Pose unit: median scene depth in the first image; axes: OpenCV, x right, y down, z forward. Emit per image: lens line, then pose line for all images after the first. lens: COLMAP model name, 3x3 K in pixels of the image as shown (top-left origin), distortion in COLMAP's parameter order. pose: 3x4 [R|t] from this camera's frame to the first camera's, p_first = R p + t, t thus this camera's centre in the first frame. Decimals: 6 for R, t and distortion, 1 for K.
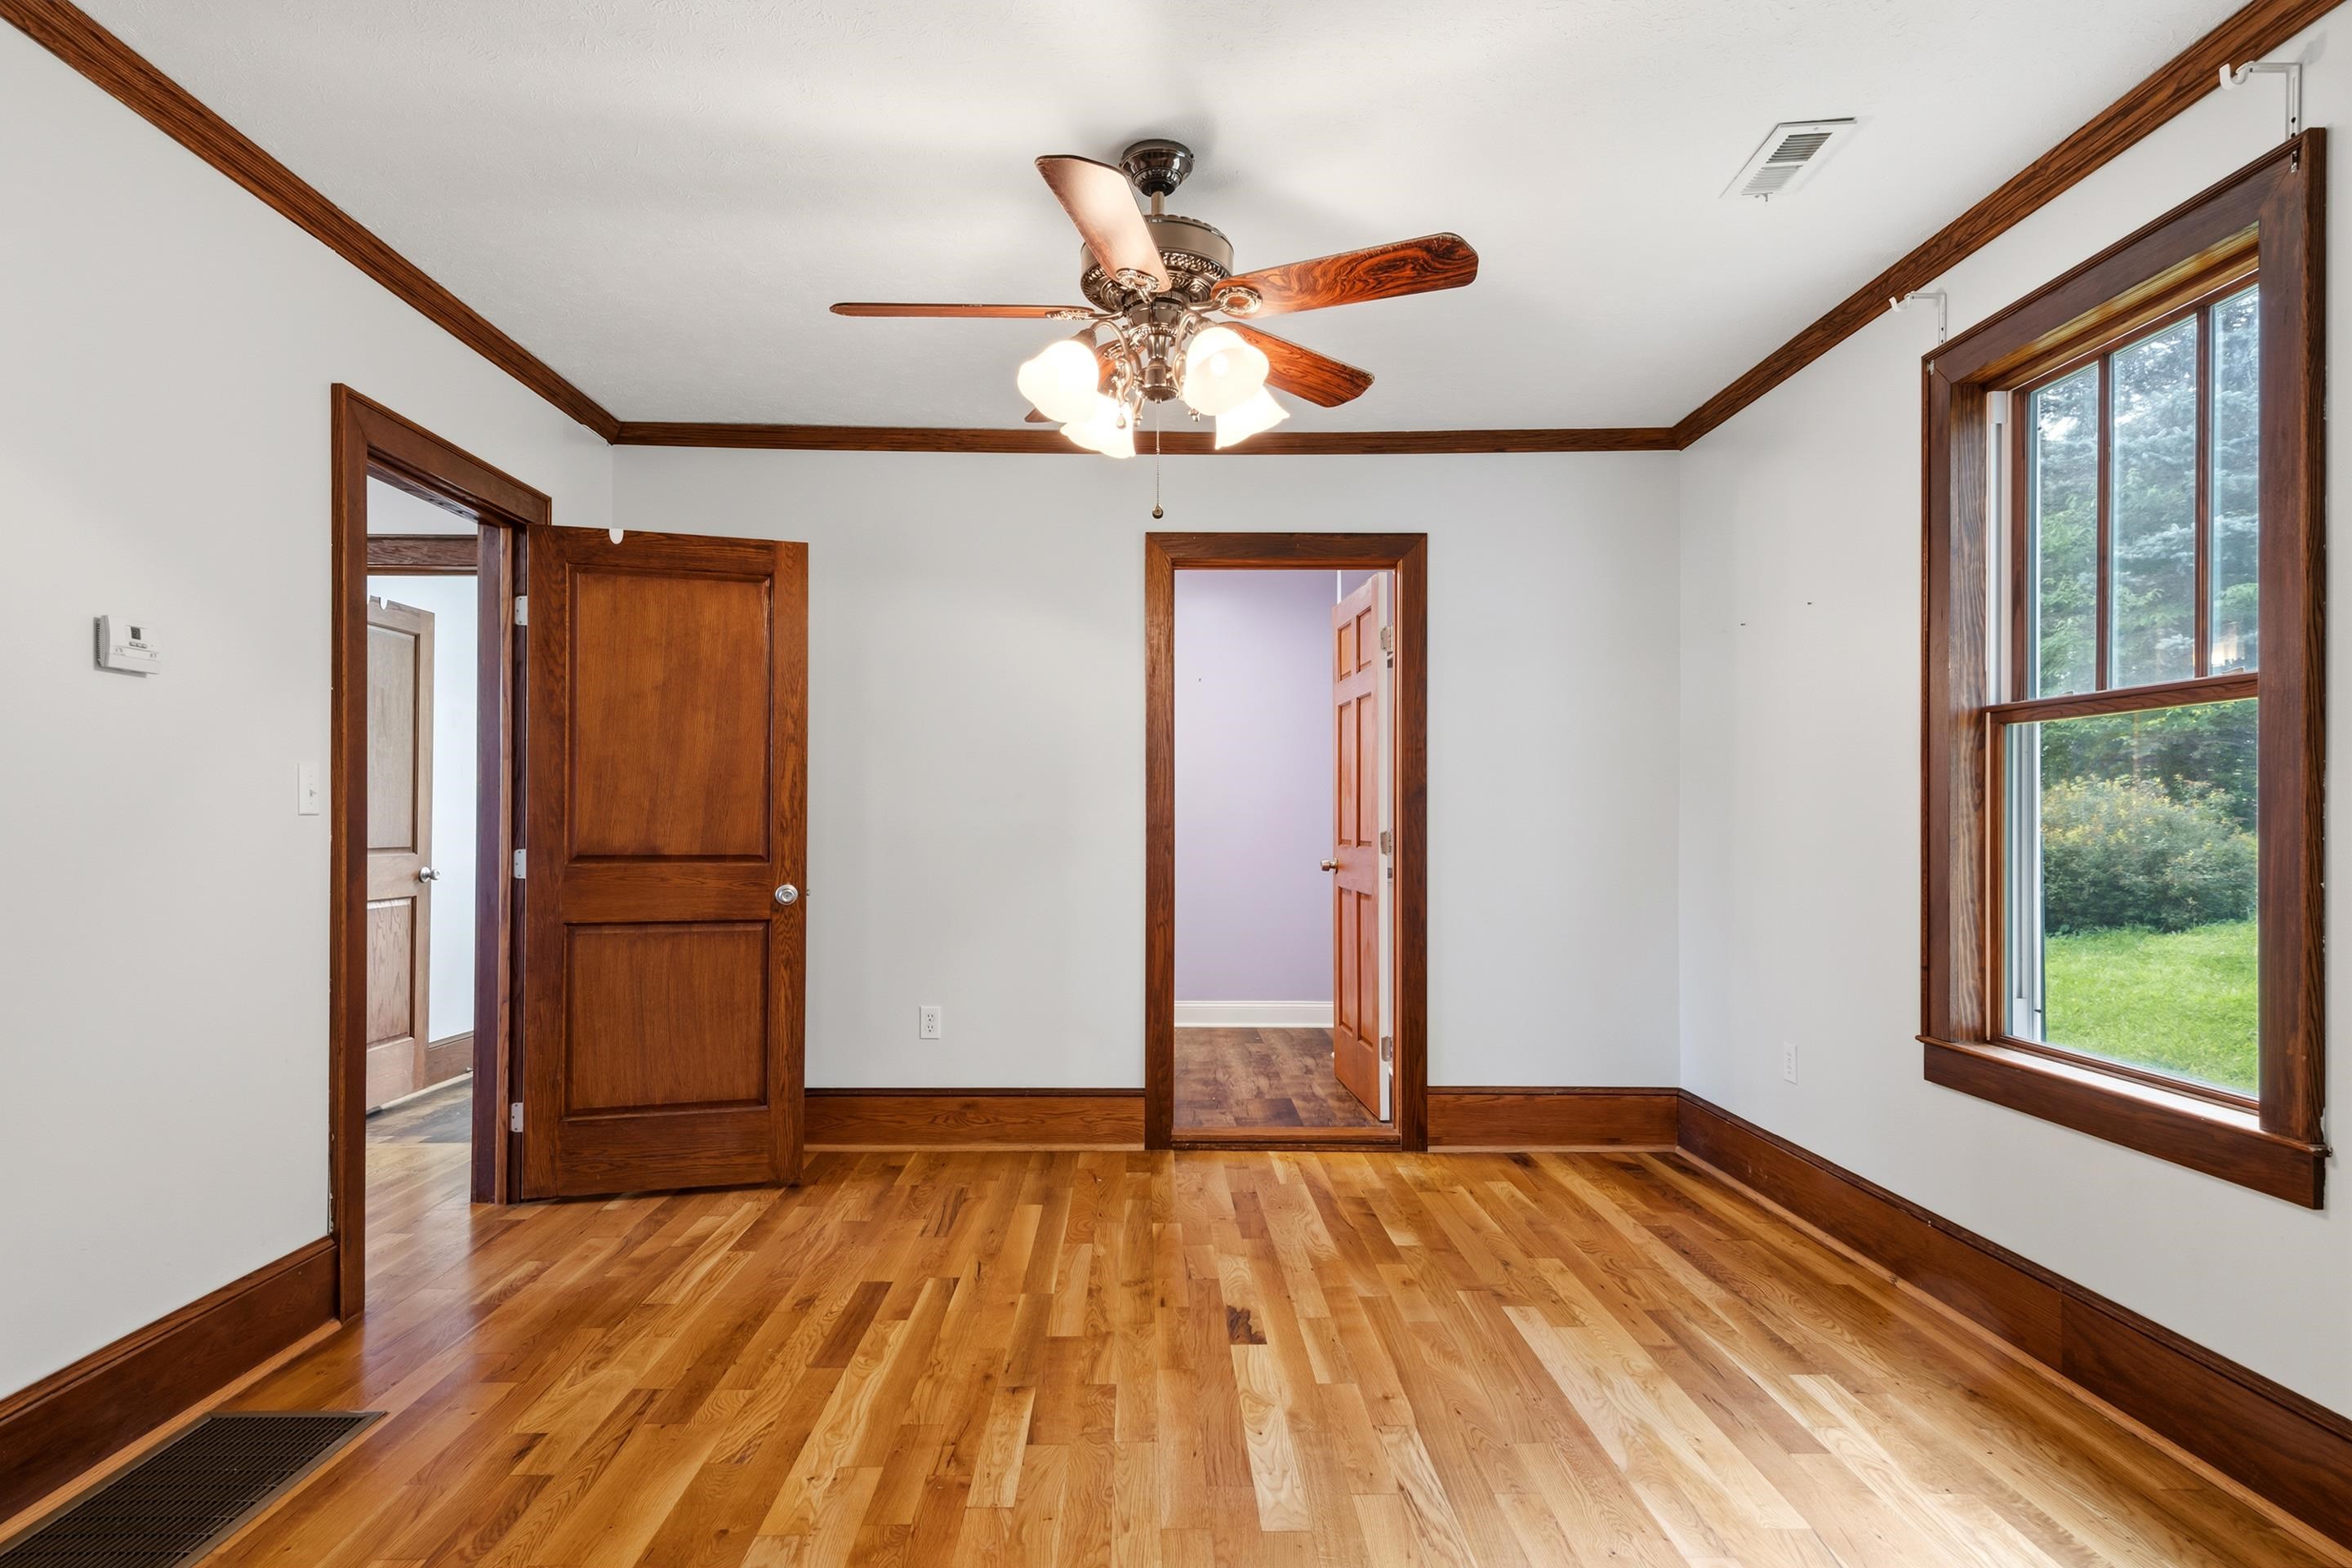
lens RADIAL K [[1260.2, 0, 1169.6], [0, 1260.2, 794.4], [0, 0, 1]] dist [0.000447, 0.000112]
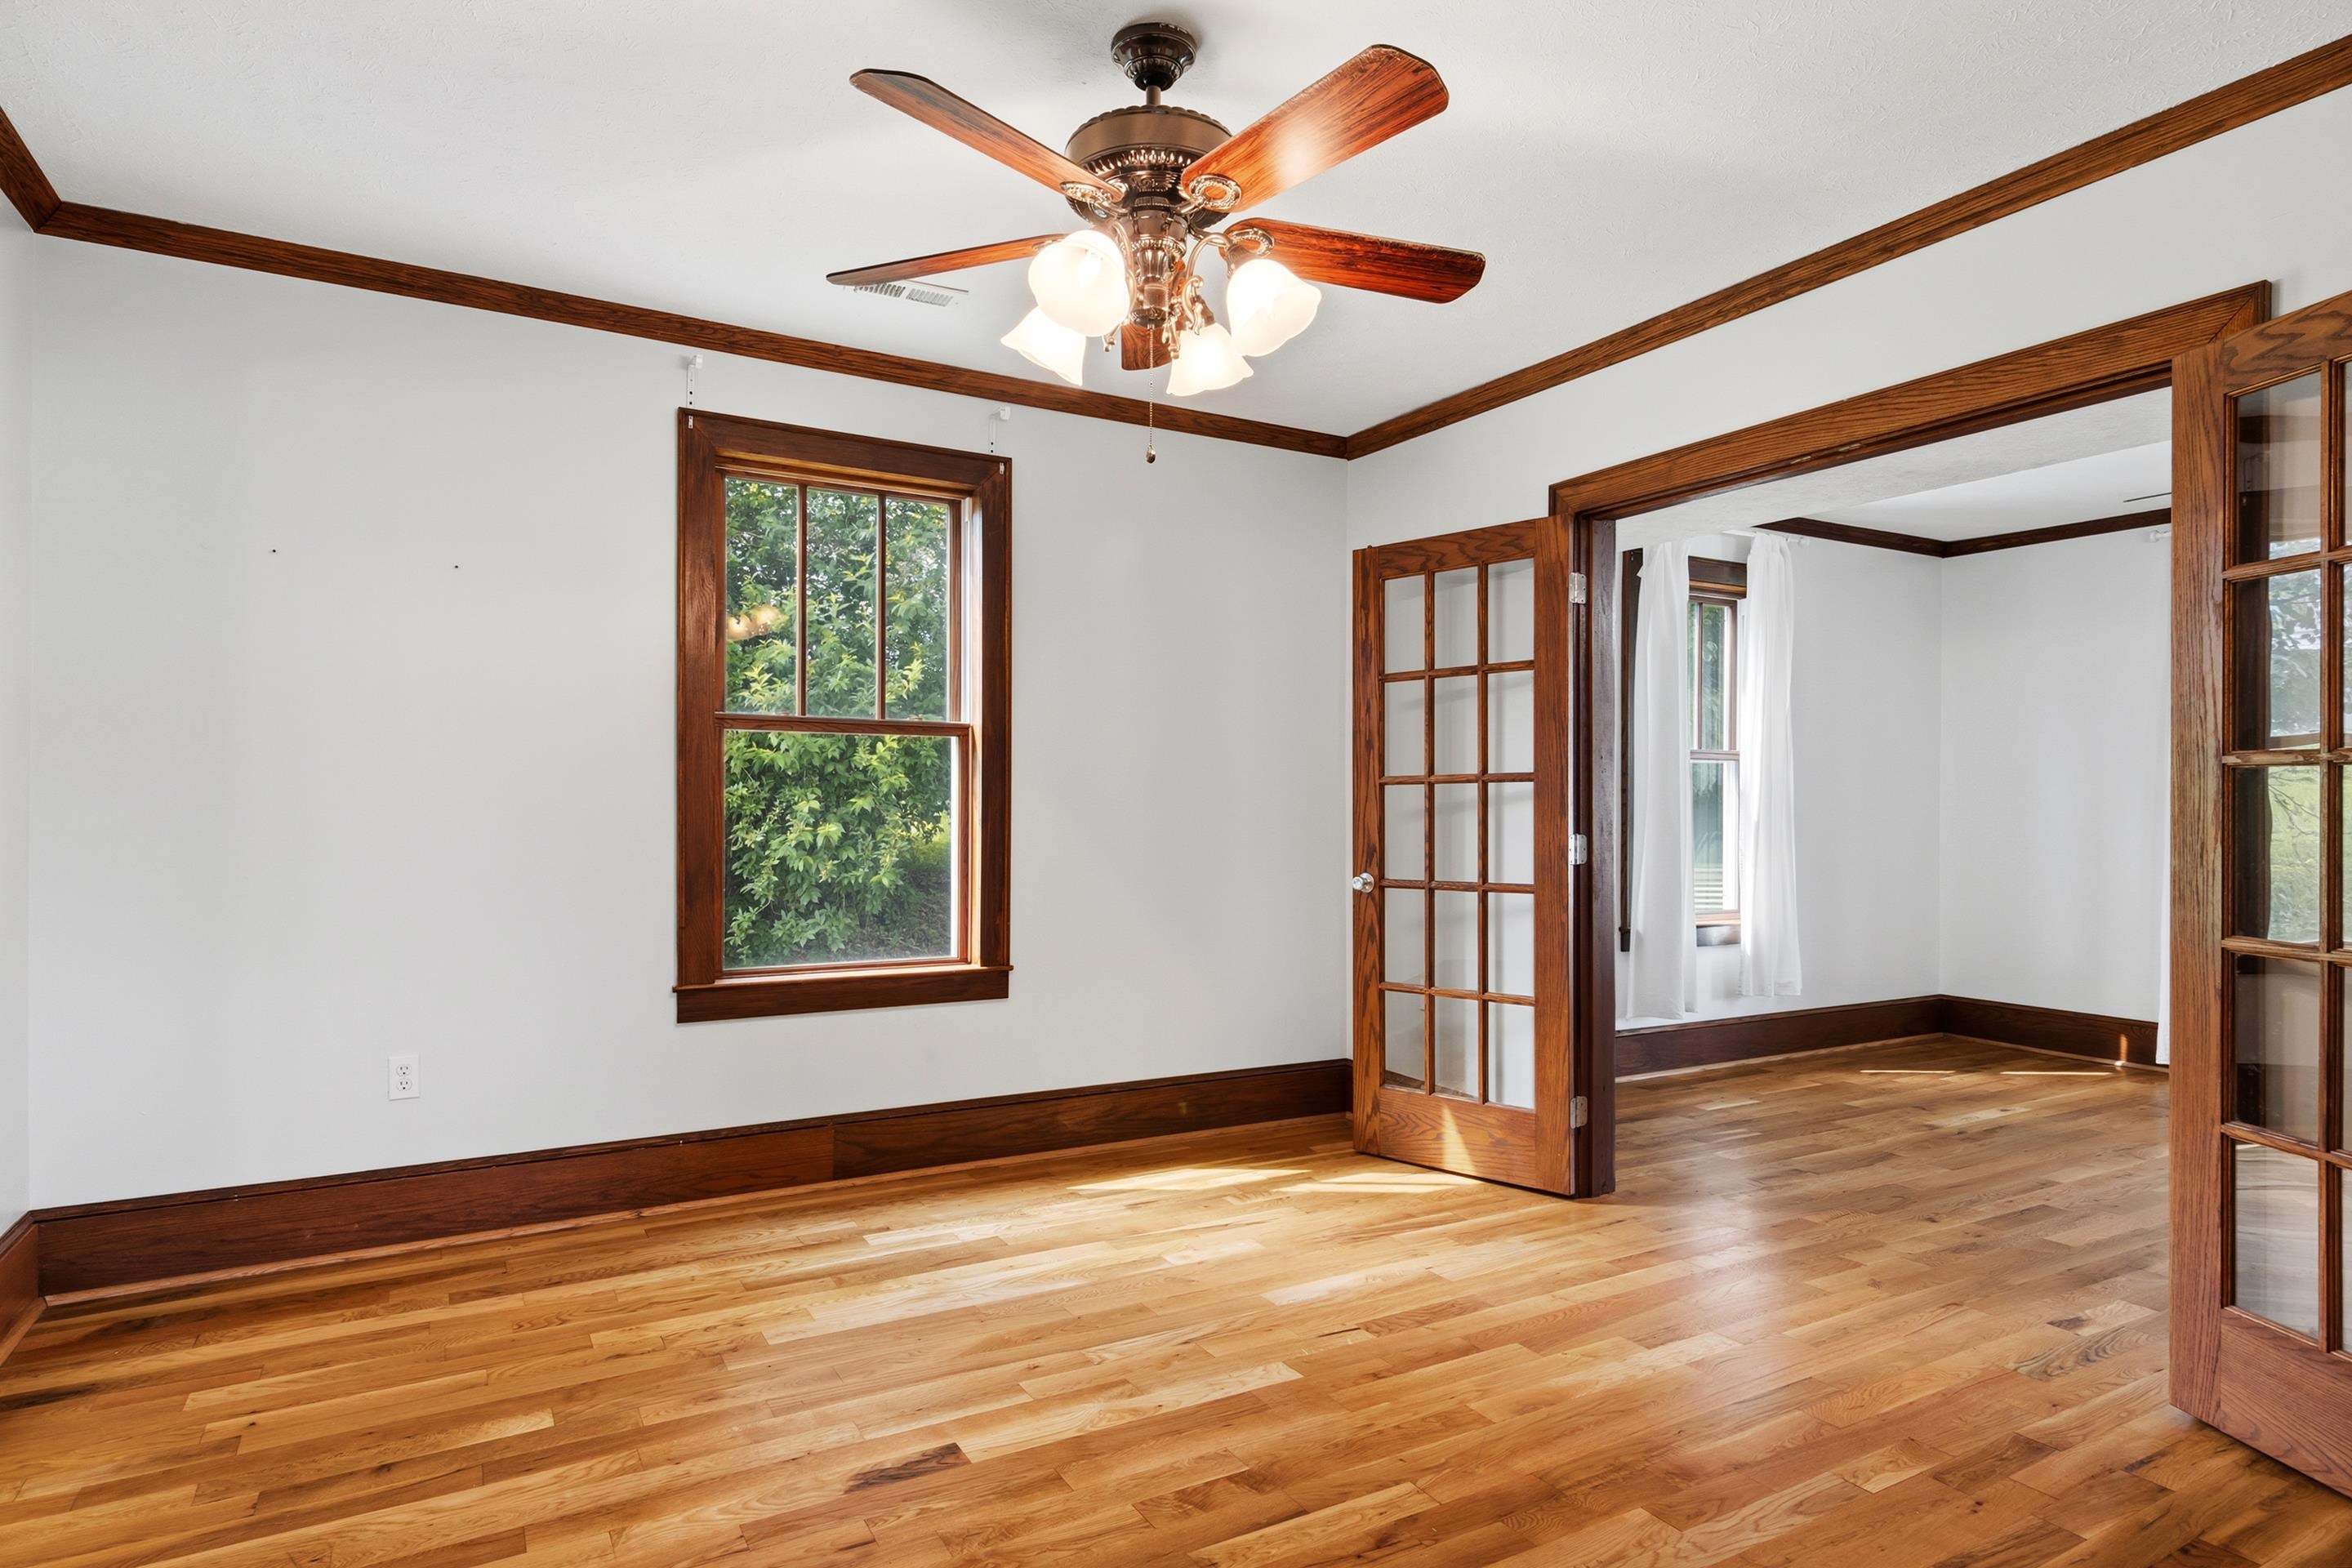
lens RADIAL K [[1260.2, 0, 1158.9], [0, 1260.2, 796.4], [0, 0, 1]] dist [0.000447, 0.000112]
pose [[-0.463724, -0.005431, 0.885963, -0.656159], [-0.023353, 0.999709, -0.006095, 0.012686], [-0.885672, -0.023516, -0.463716, 1.167683]]
